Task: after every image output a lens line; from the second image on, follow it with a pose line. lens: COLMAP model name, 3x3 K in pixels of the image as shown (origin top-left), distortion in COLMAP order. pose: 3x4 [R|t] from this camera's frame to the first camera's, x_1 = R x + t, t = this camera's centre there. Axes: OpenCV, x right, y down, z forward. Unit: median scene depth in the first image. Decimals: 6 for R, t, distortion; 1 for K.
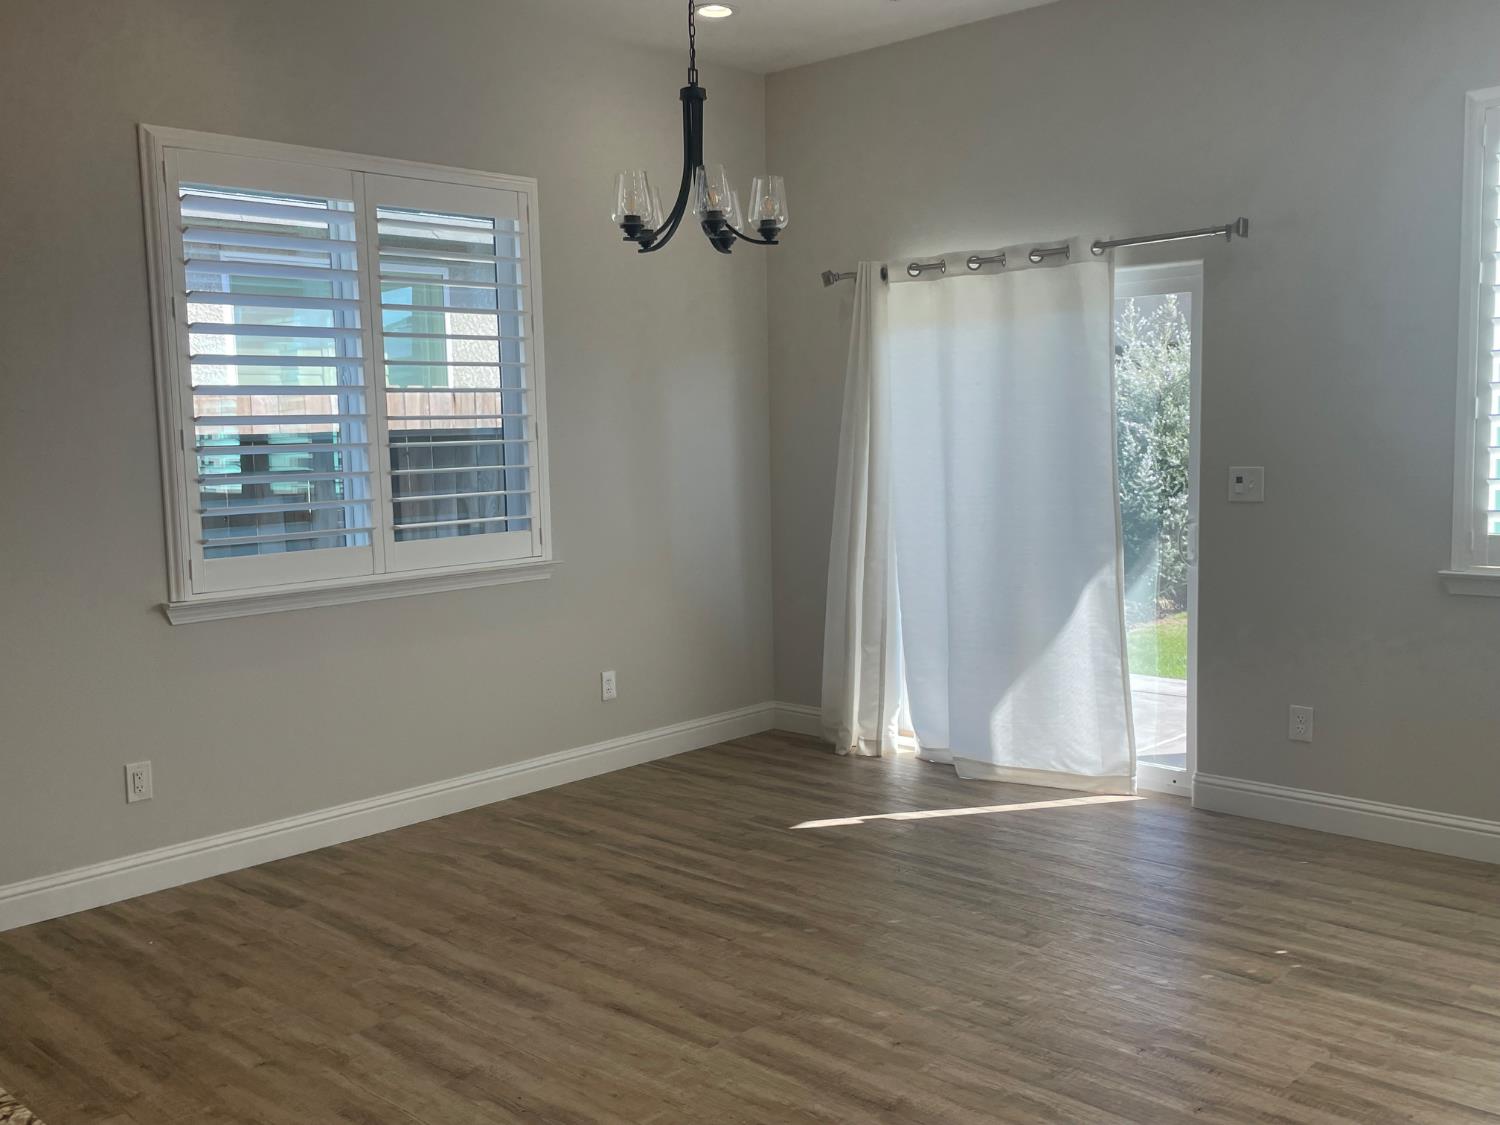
lens RADIAL K [[1398.4, 0, 751.1], [0, 1398.4, 562.8], [0, 0, 1]] dist [-0.009821, 0.000000]
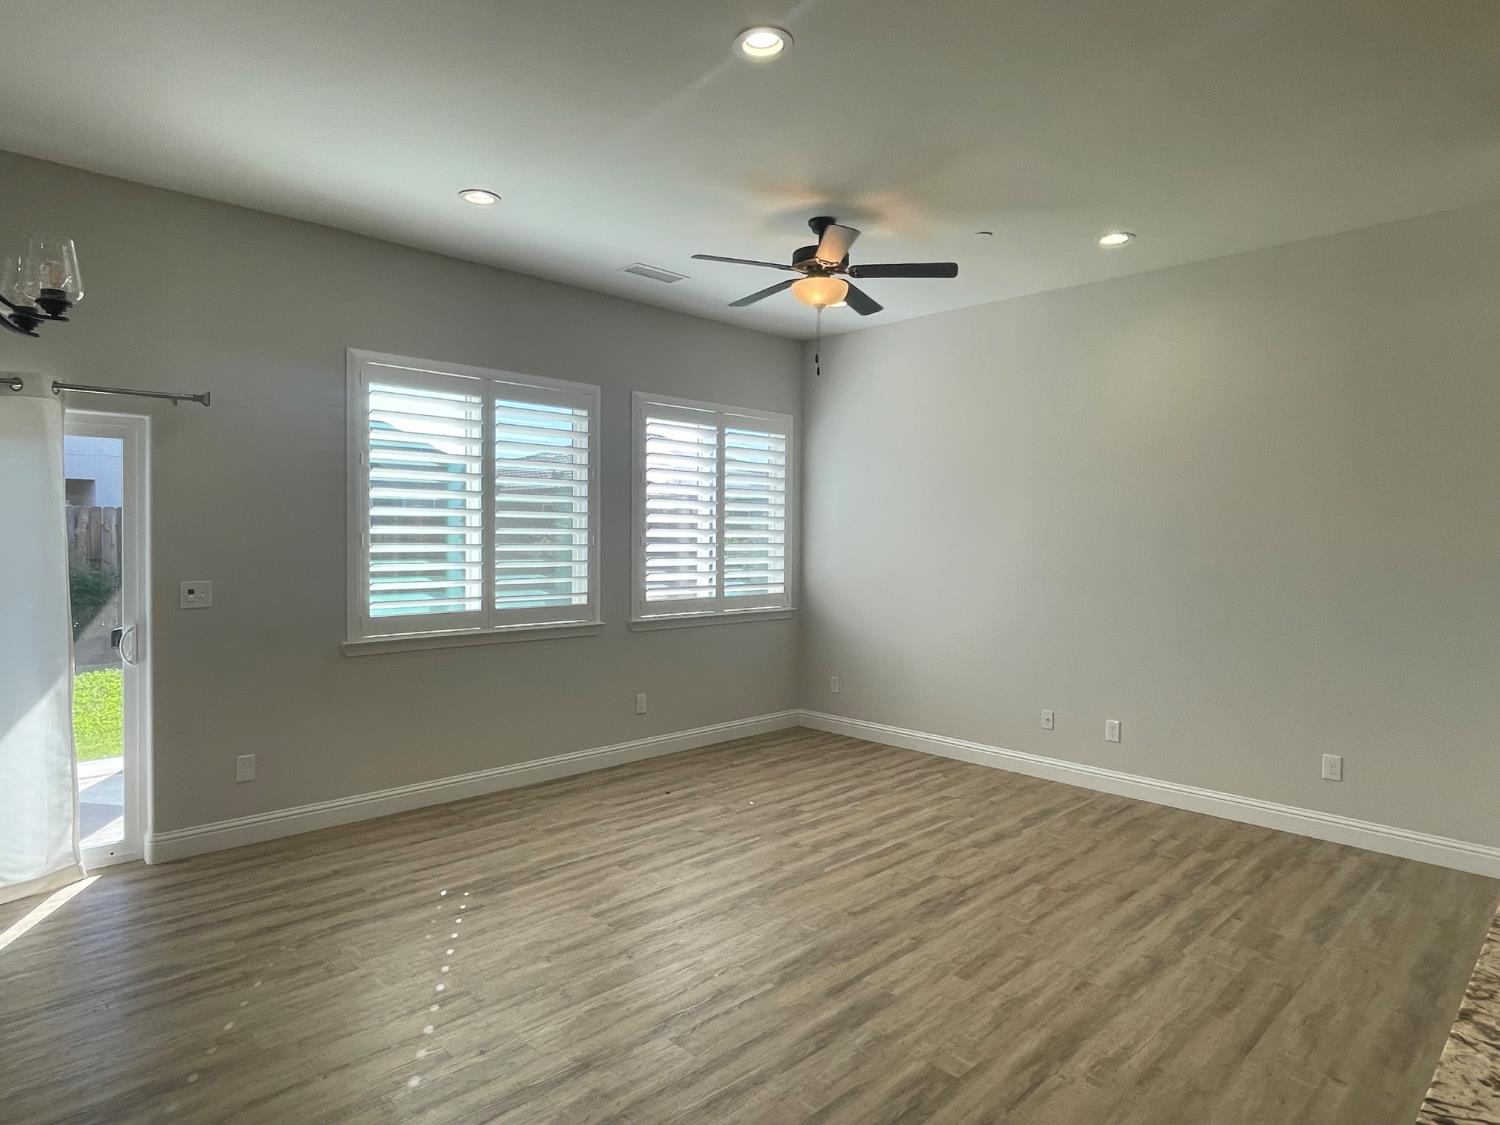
lens RADIAL K [[854.6, 0, 740.3], [0, 854.6, 555.2], [0, 0, 1]] dist [0.007885, -0.003126]
pose [[0.055022, 0.002819, 0.998481, -0.458830], [0.092020, 0.995726, -0.007882, -0.044592], [-0.994236, 0.092314, 0.054528, 0.504151]]
